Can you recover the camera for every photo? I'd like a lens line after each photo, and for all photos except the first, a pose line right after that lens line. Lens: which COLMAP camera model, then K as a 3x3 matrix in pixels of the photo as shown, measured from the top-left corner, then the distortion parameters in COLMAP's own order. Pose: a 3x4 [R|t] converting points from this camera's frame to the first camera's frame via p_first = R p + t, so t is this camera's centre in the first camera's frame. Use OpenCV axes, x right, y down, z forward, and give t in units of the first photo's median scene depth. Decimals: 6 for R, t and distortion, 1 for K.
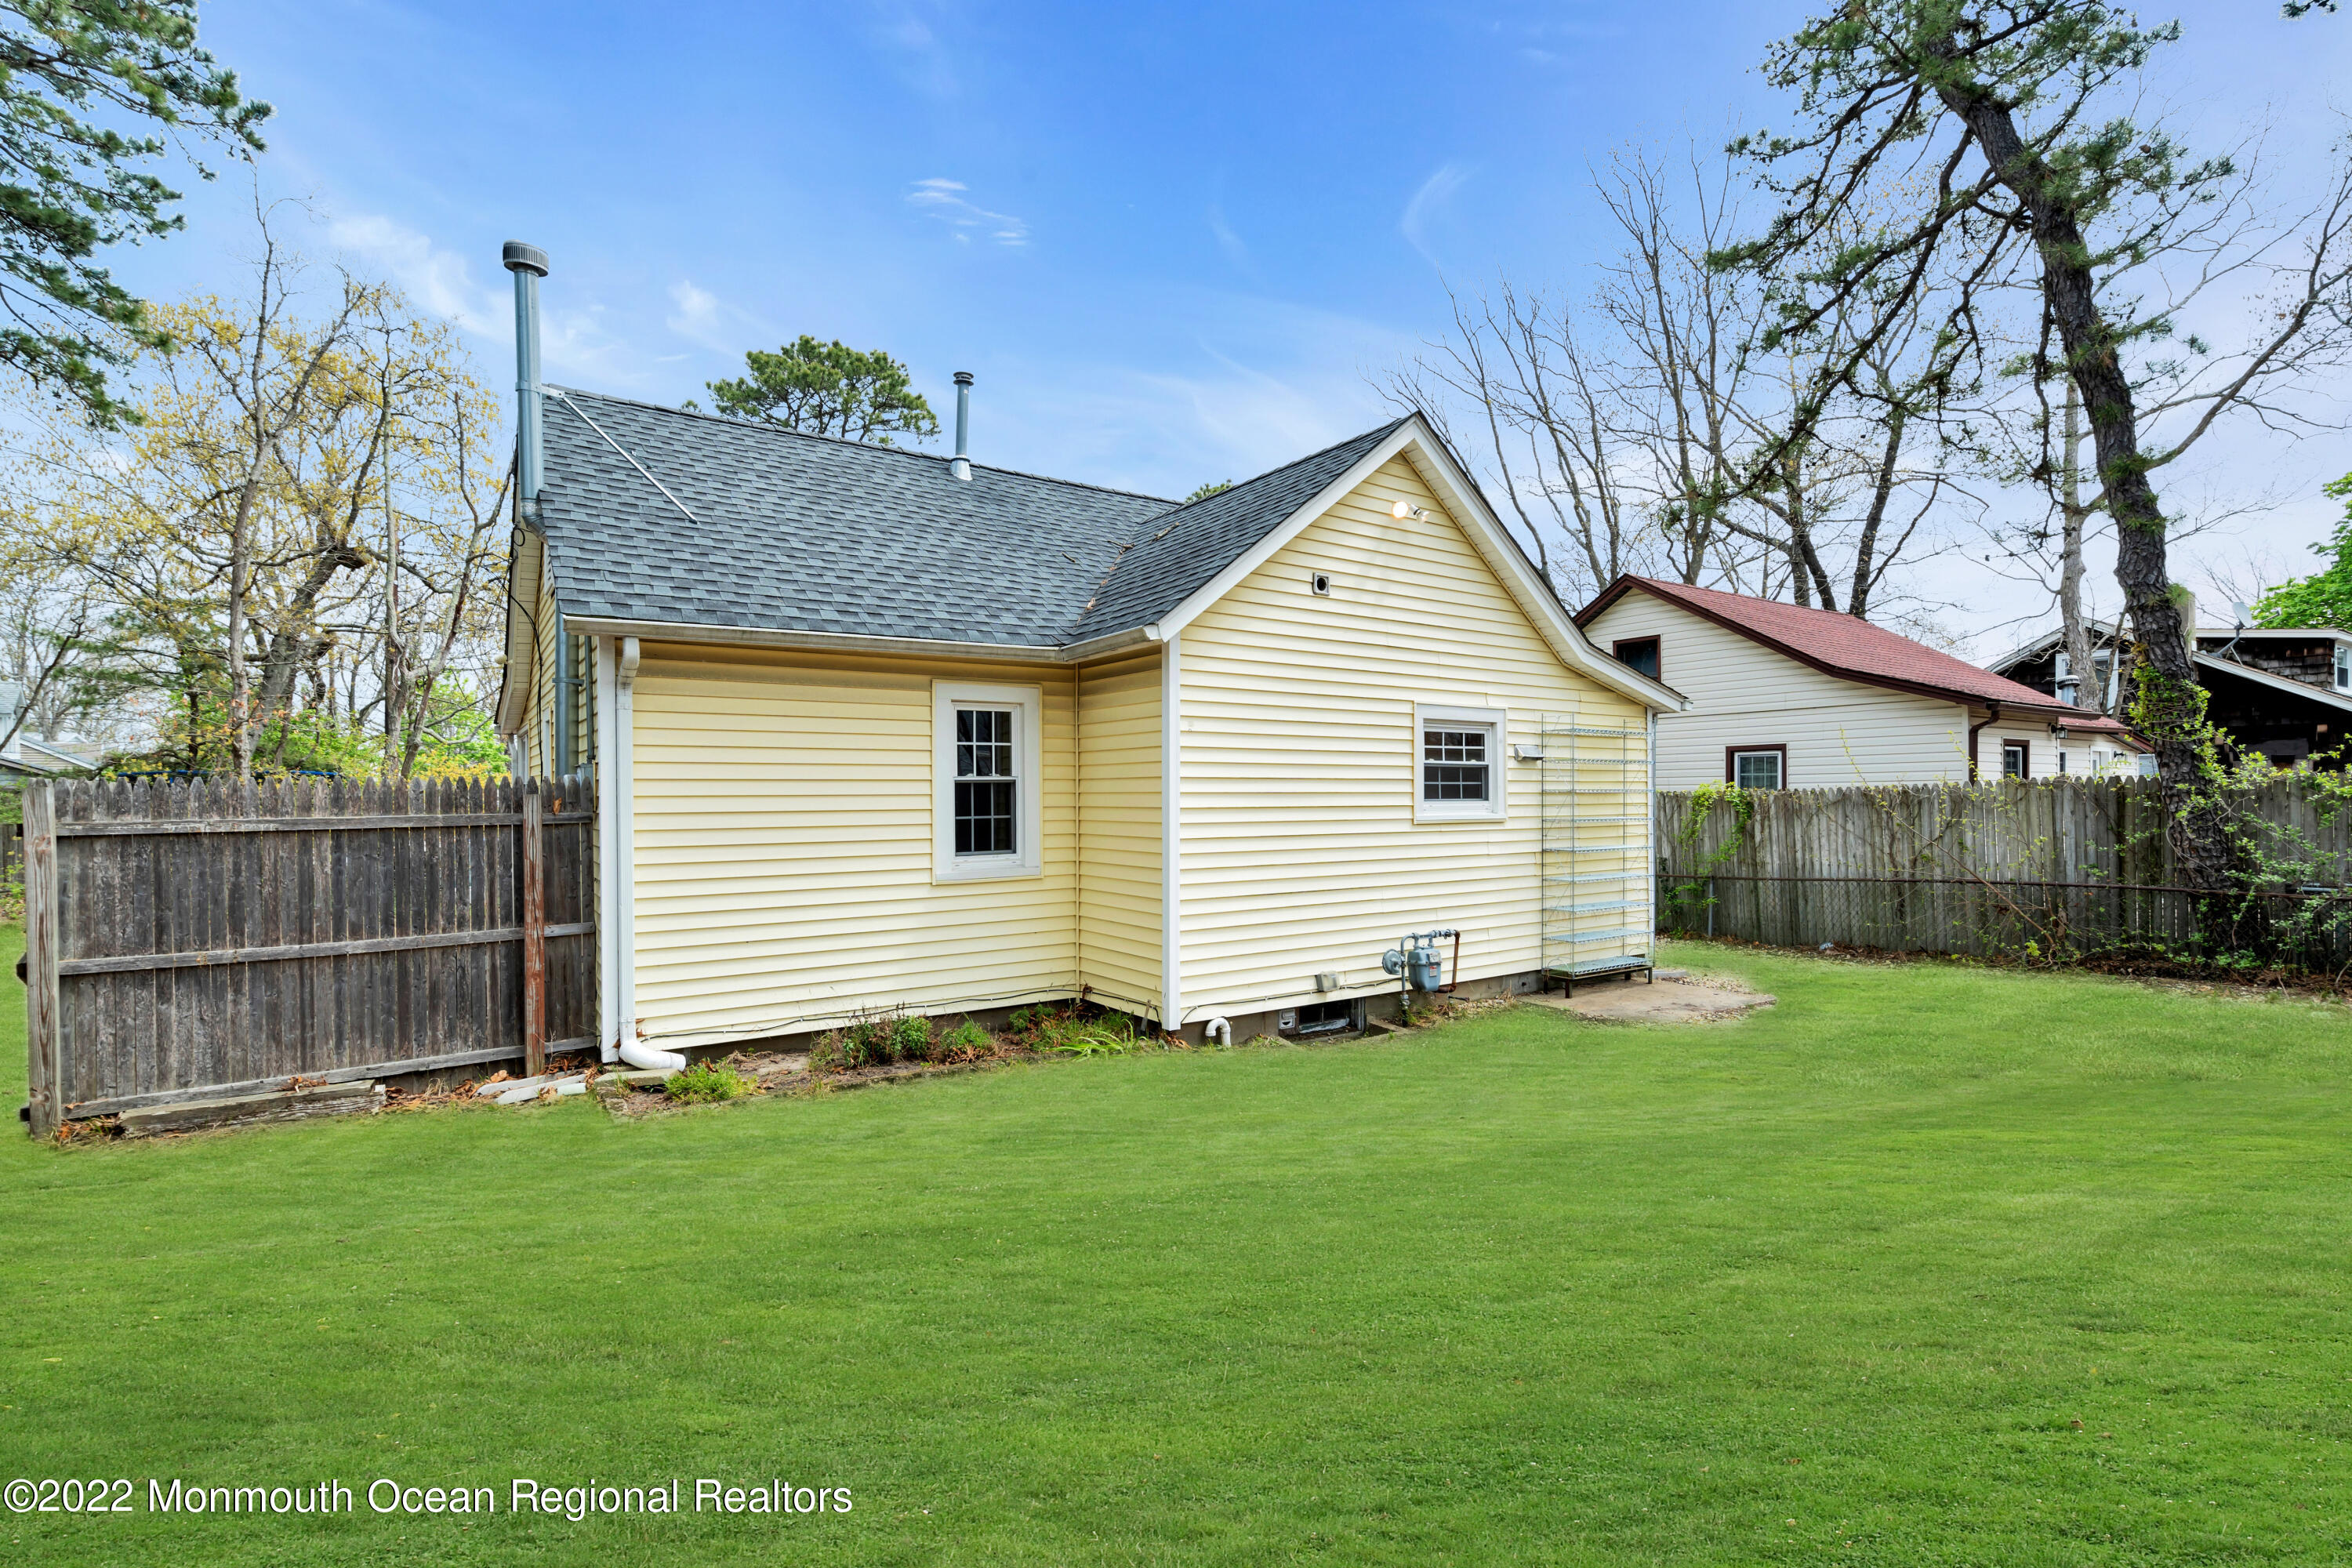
lens RADIAL K [[1067.2, 0, 1164.4], [0, 1067.2, 786.8], [0, 0, 1]] dist [-0.011322, 0.000532]
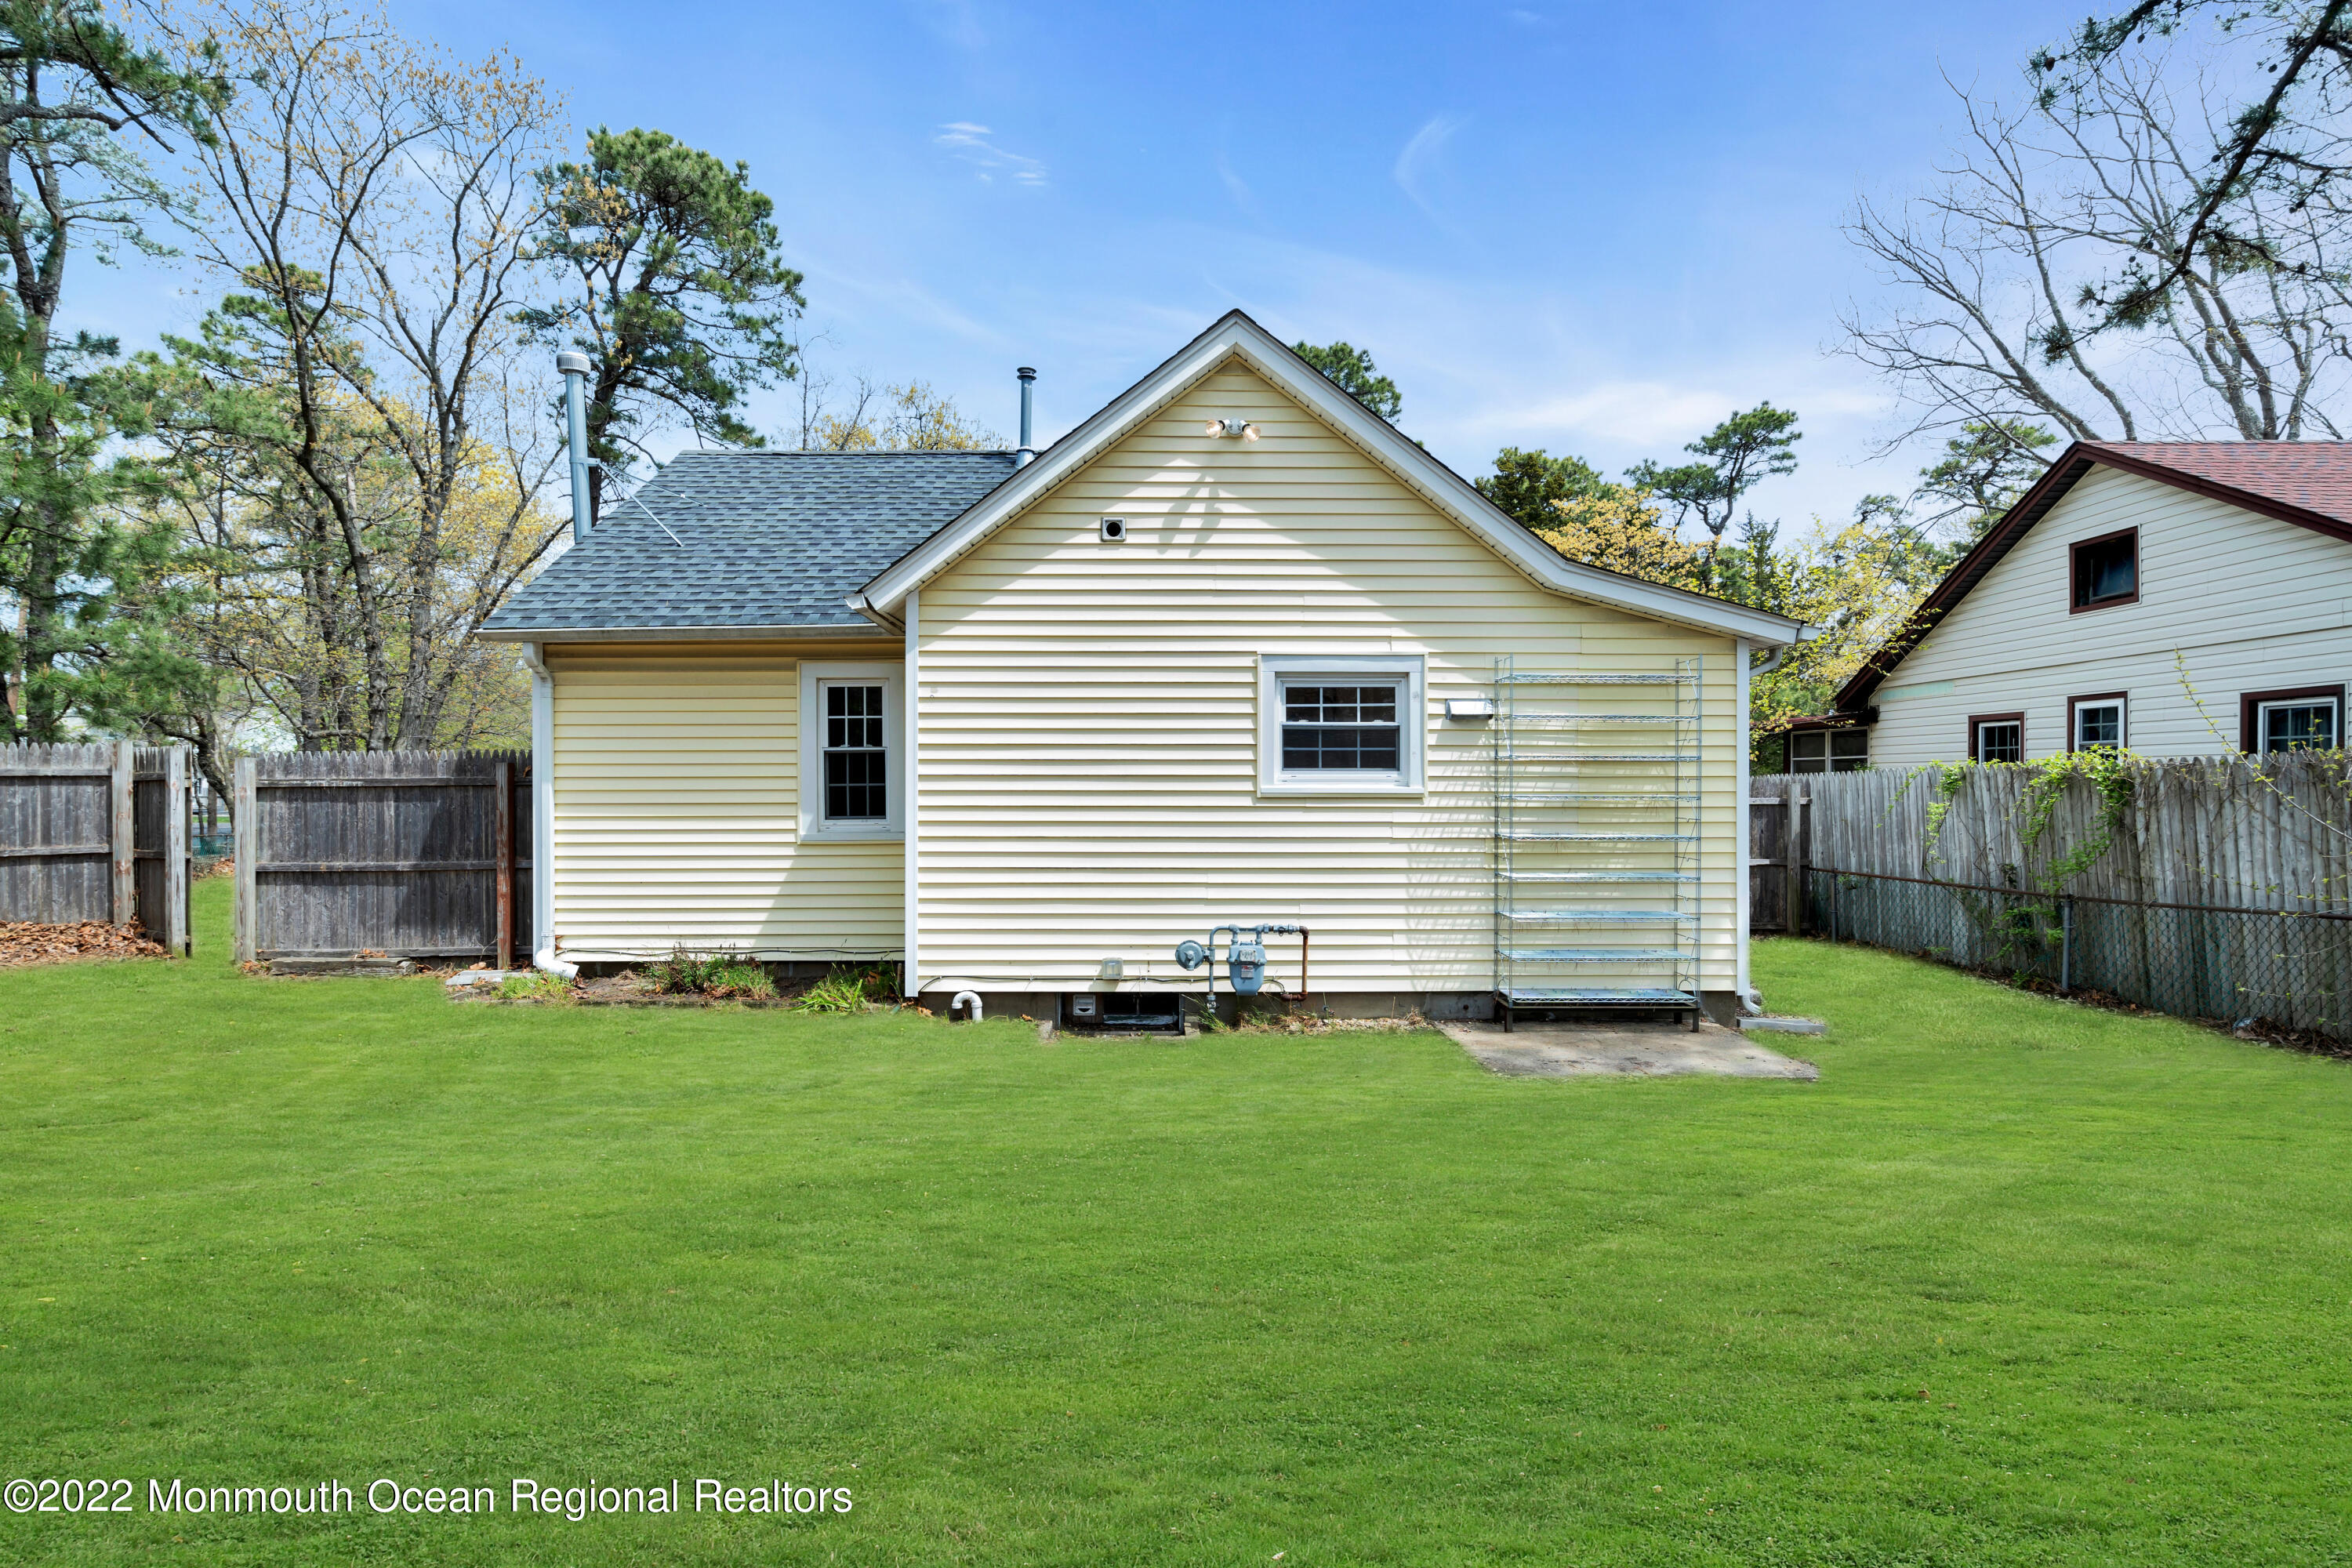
lens RADIAL K [[1067.2, 0, 1175.9], [0, 1067.2, 762.7], [0, 0, 1]] dist [-0.011322, 0.000532]
pose [[0.828834, -0.006583, -0.559456, 0.687198], [0.000269, 0.999935, -0.011368, 0.018098], [0.559495, 0.009272, 0.828782, 0.276069]]
